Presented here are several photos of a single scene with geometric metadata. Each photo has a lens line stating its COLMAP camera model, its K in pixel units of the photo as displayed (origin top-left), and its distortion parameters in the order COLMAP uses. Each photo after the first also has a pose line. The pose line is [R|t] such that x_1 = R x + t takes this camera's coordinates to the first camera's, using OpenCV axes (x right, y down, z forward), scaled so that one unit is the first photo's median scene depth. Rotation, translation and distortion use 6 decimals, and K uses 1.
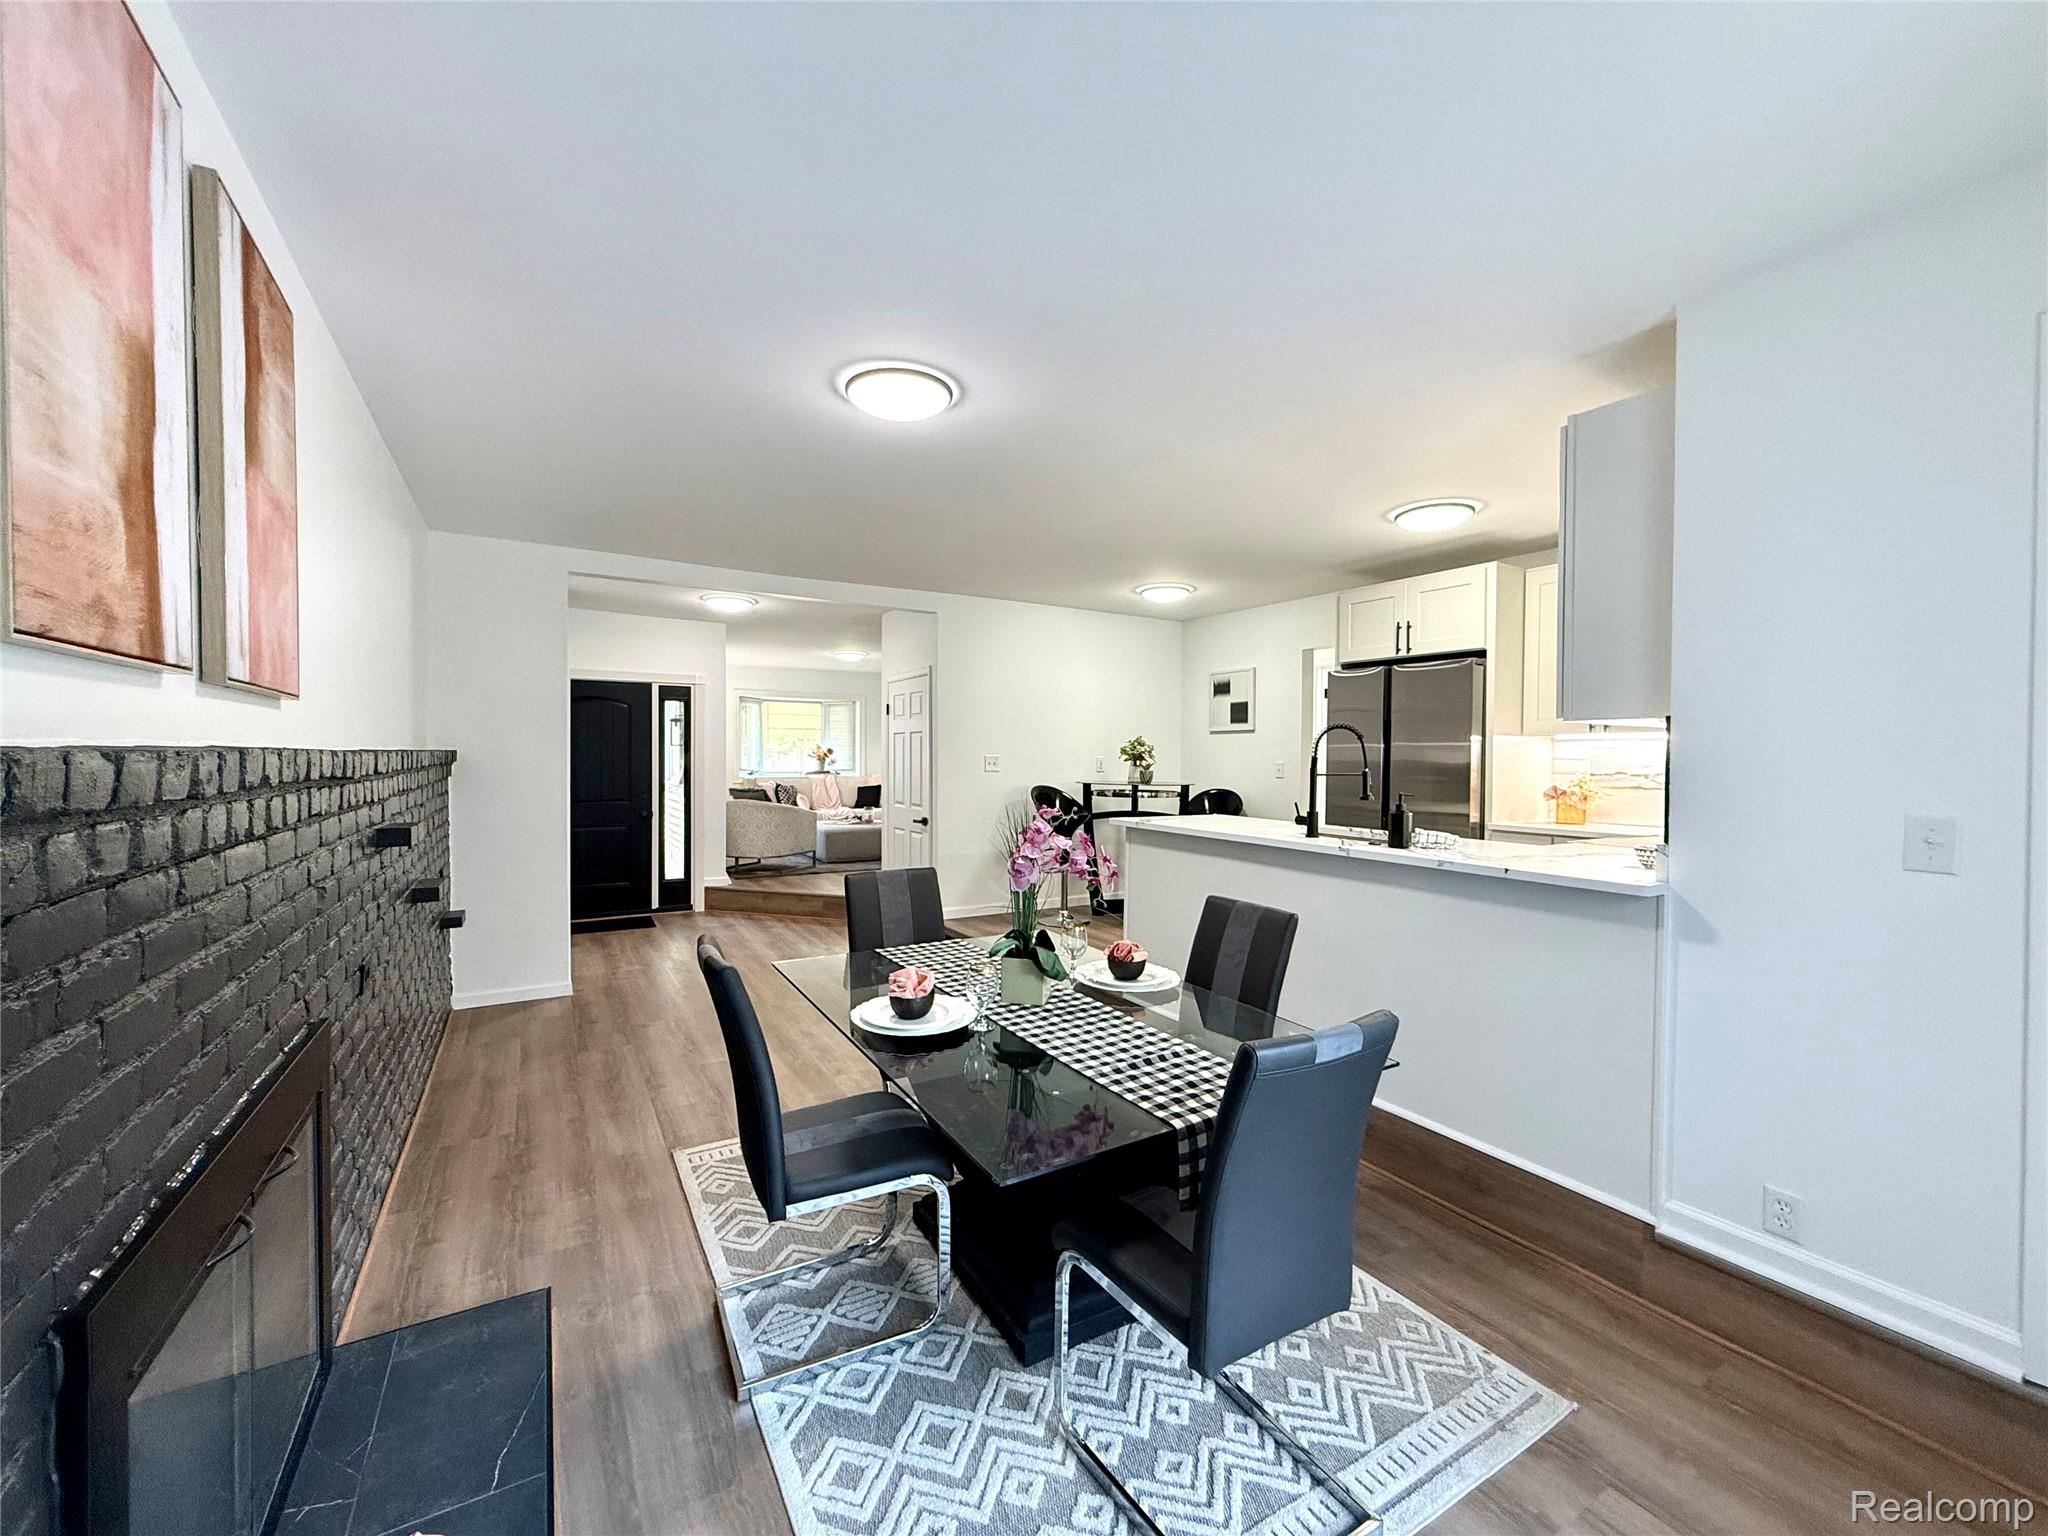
lens RADIAL K [[816.9, 0, 1017.9], [0, 816.9, 766.8], [0, 0, 1]] dist [-0.001172, 0.000402]
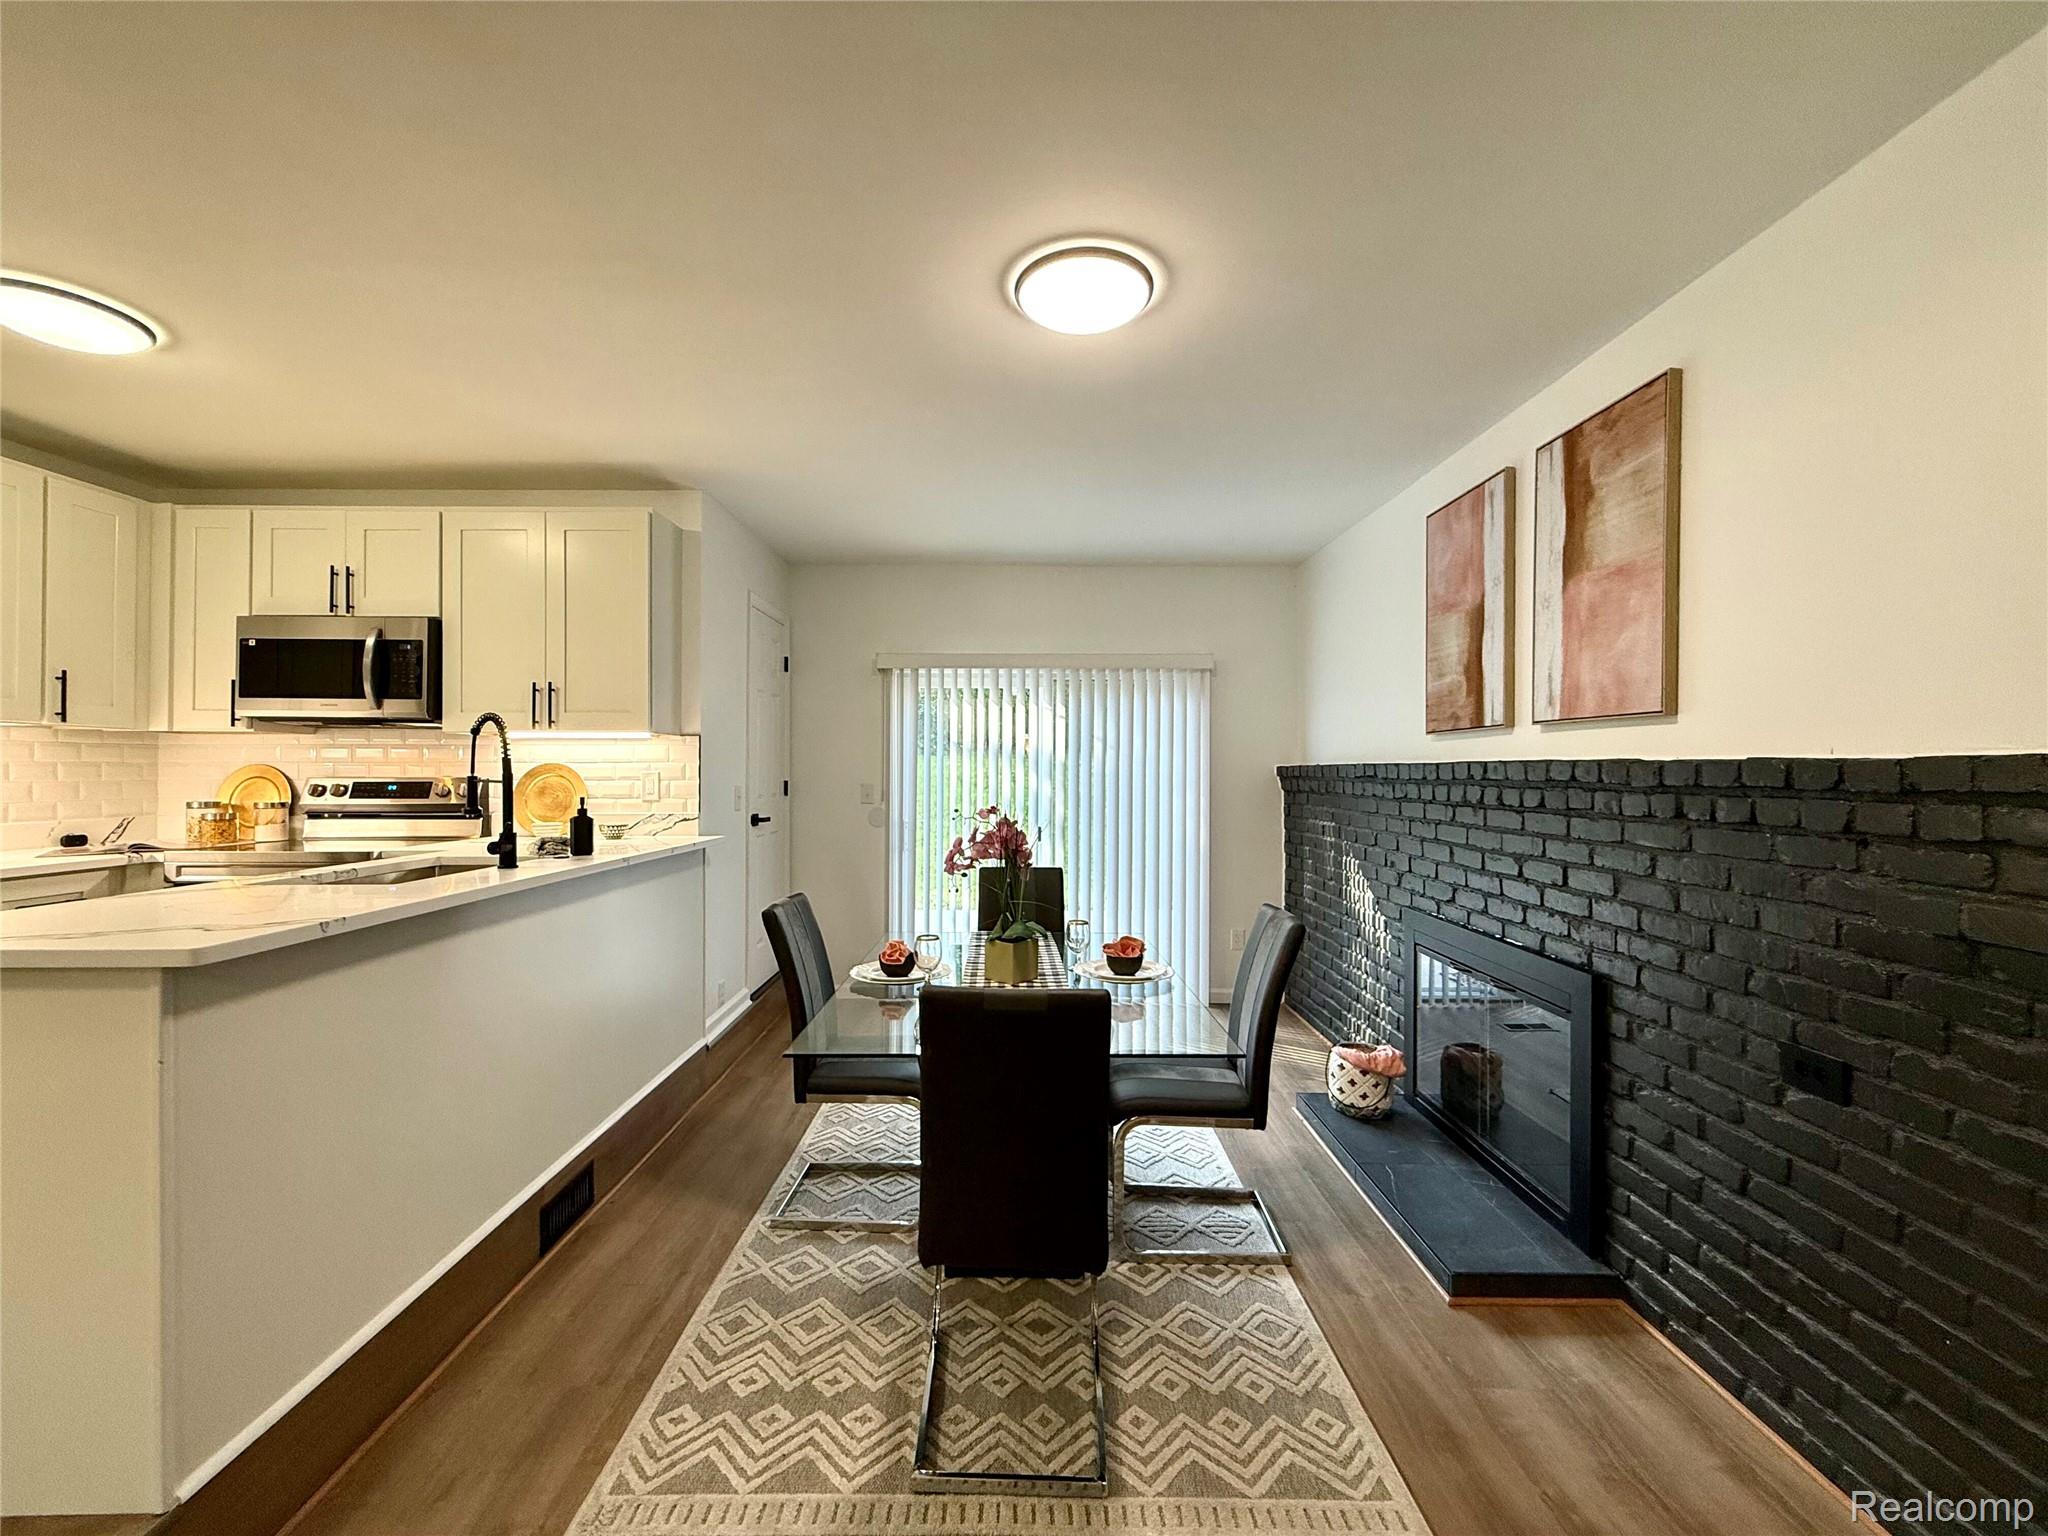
lens RADIAL K [[816.9, 0, 1018.2], [0, 816.9, 767.2], [0, 0, 1]] dist [-0.001172, 0.000402]
pose [[-0.862950, -0.008503, 0.505217, -0.501822], [-0.001290, 0.999892, 0.014625, -0.018736], [-0.505287, 0.011969, -0.862868, 1.760662]]
